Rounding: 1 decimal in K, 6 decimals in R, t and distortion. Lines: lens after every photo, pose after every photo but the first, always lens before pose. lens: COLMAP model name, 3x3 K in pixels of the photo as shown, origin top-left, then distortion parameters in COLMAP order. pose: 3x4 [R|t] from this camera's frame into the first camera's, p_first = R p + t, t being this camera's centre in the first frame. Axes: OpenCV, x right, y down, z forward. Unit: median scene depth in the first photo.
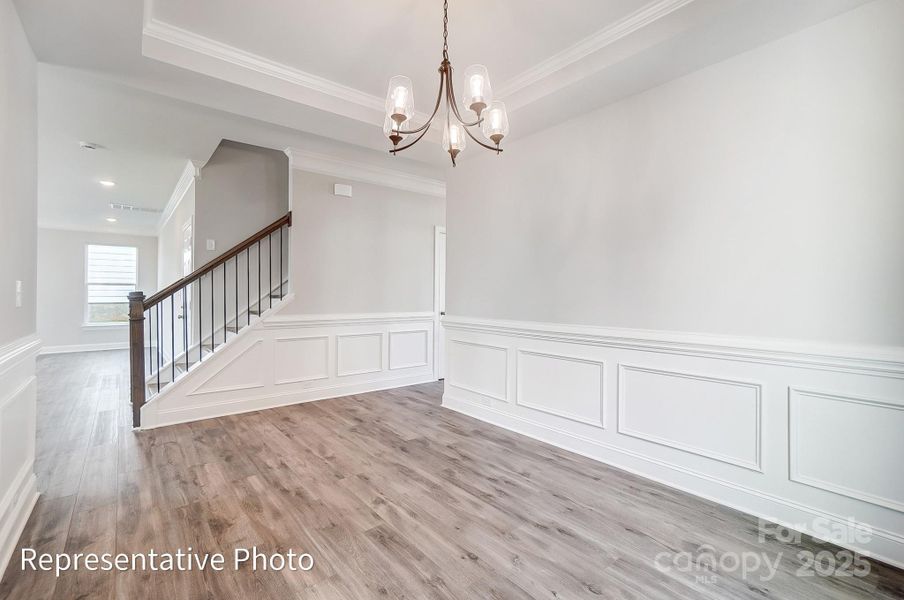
lens RADIAL K [[404.2, 0, 458.5], [0, 404.2, 288.7], [0, 0, 1]] dist [-0.038258, 0.019122]
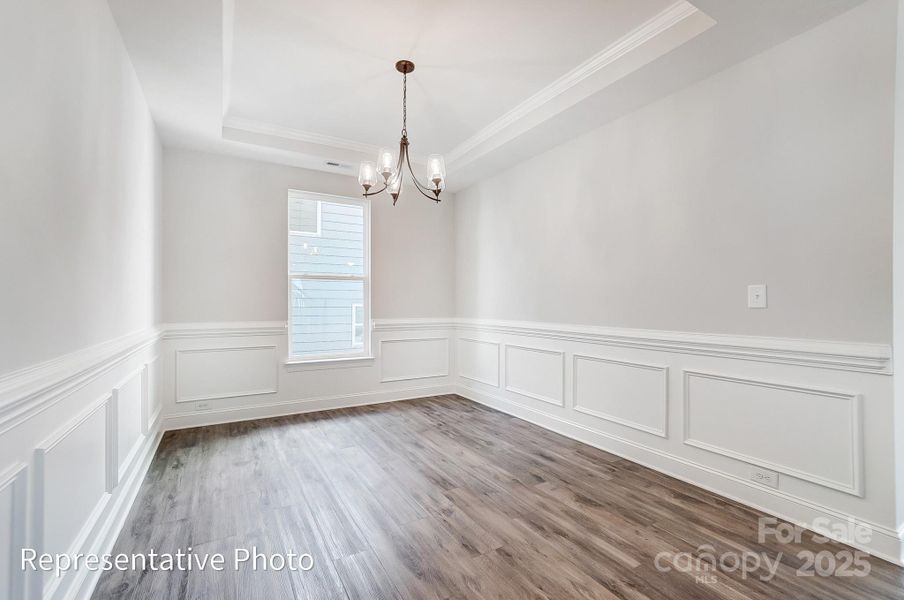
lens RADIAL K [[404.2, 0, 458.5], [0, 404.2, 288.7], [0, 0, 1]] dist [-0.038258, 0.019122]
pose [[-0.988410, -0.002671, 0.151787, -0.383834], [-0.010192, 0.998757, -0.048796, 0.049203], [-0.151468, -0.049778, -0.987208, 2.049006]]
